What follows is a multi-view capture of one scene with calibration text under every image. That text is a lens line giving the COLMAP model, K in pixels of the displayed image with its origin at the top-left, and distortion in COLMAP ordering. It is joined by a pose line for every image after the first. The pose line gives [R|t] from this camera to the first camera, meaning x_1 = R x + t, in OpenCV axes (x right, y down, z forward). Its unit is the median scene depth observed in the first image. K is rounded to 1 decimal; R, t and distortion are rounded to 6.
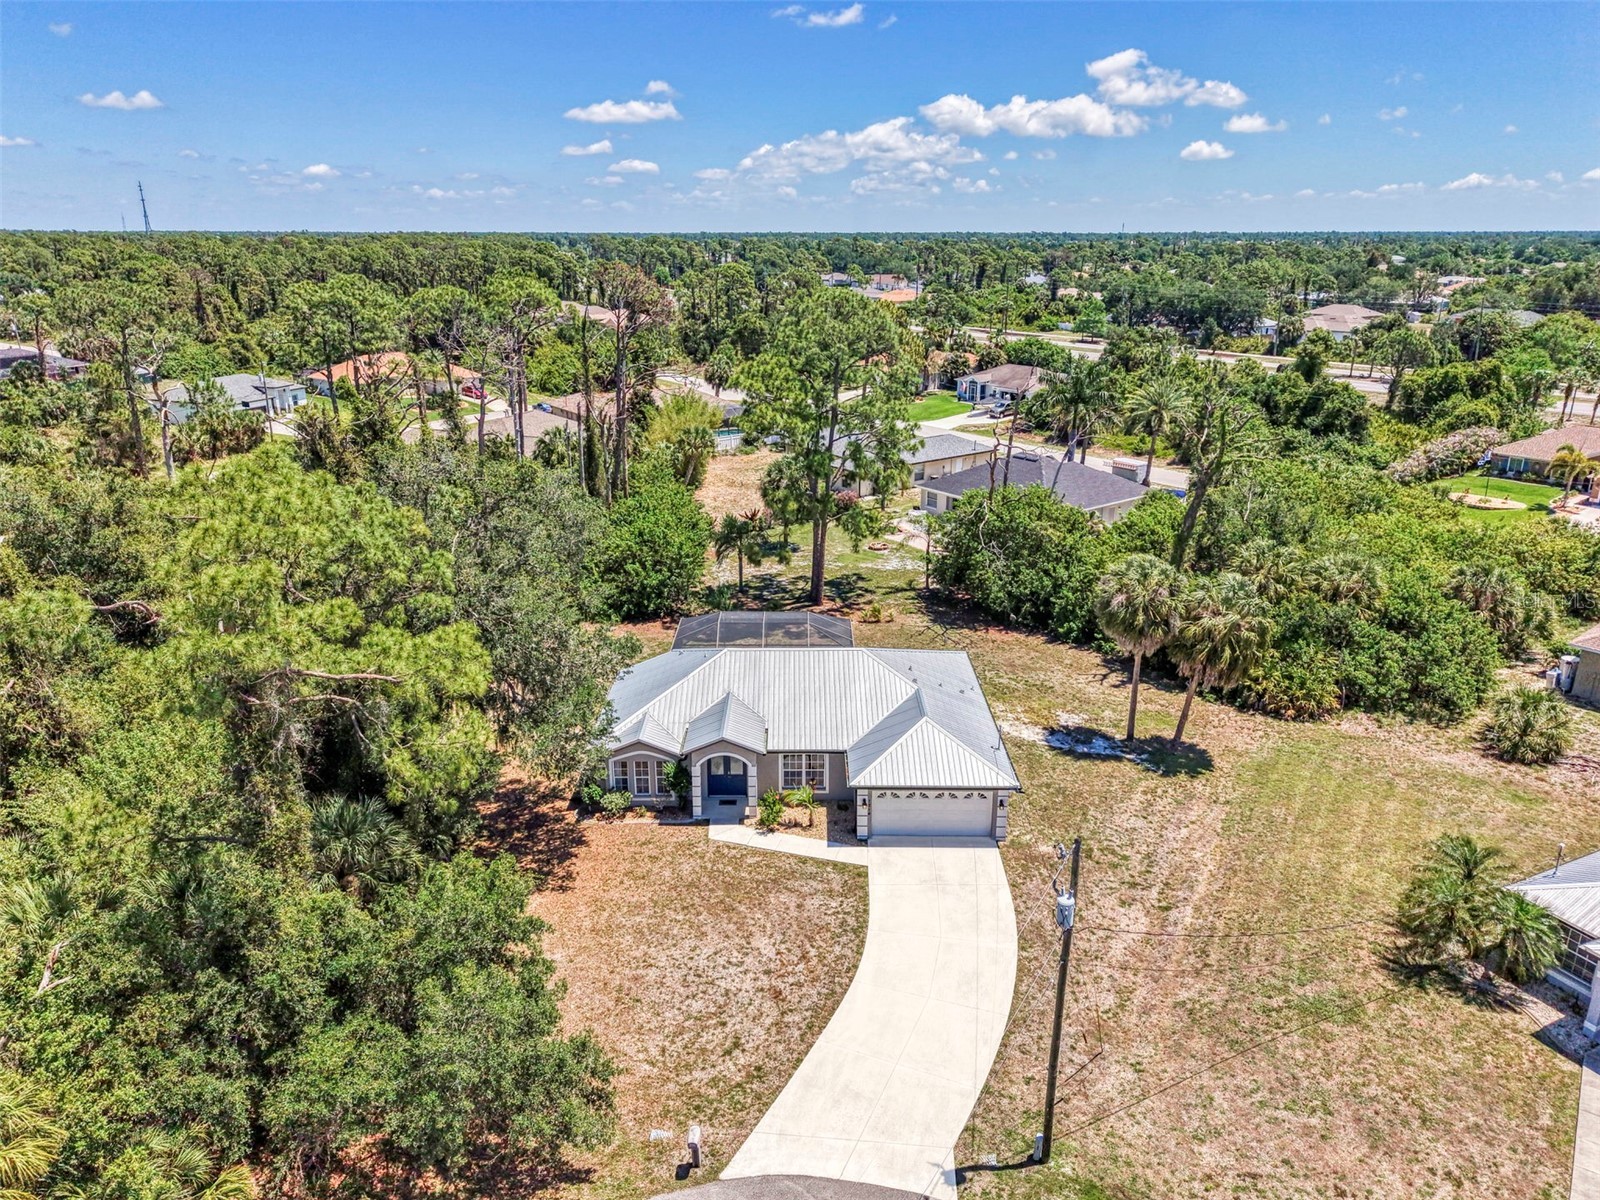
lens RADIAL K [[1097.5, 0, 802.9], [0, 1097.5, 555.3], [0, 0, 1]] dist [0.006783, 0.006018]
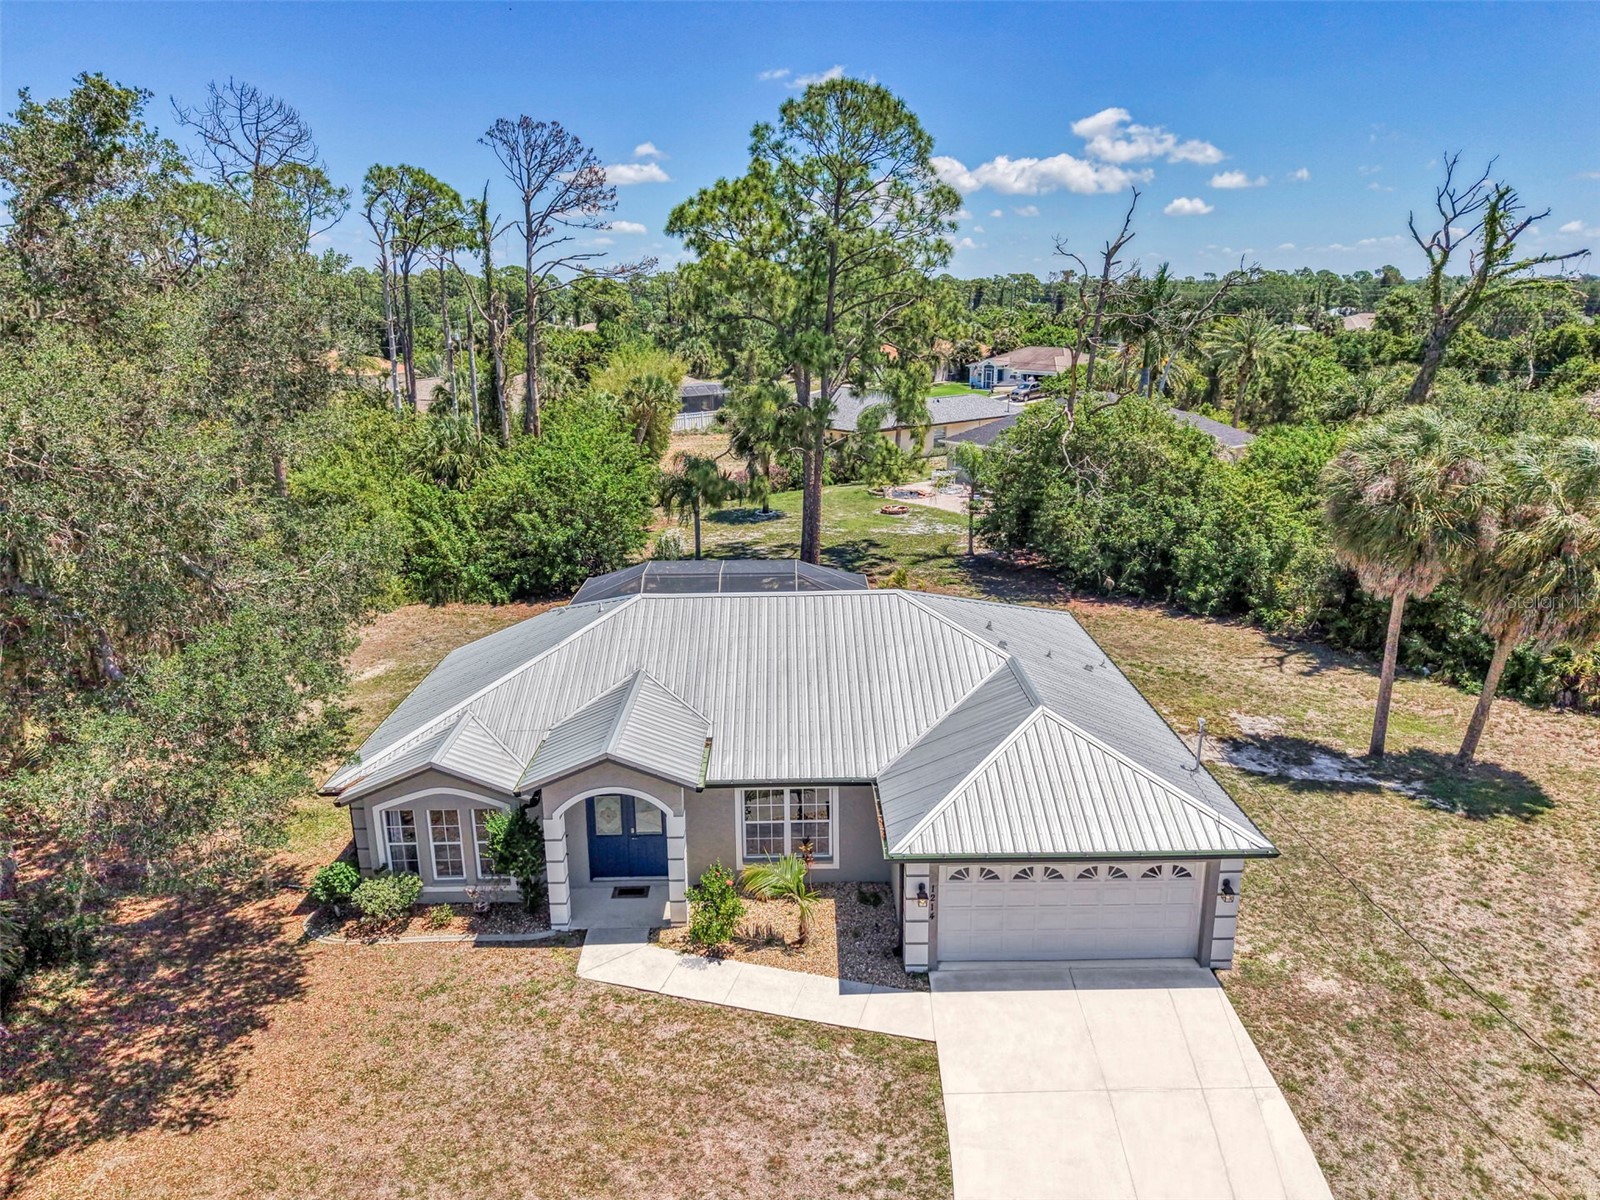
lens RADIAL K [[1090.6, 0, 800.0], [0, 1090.6, 600.0], [0, 0, 1]] dist [-0.012183, -0.002882]
pose [[0.999850, -0.017085, 0.002674, 0.006487], [0.017109, 0.999810, -0.009377, 0.094595], [-0.002514, 0.009422, 0.999952, 0.479087]]
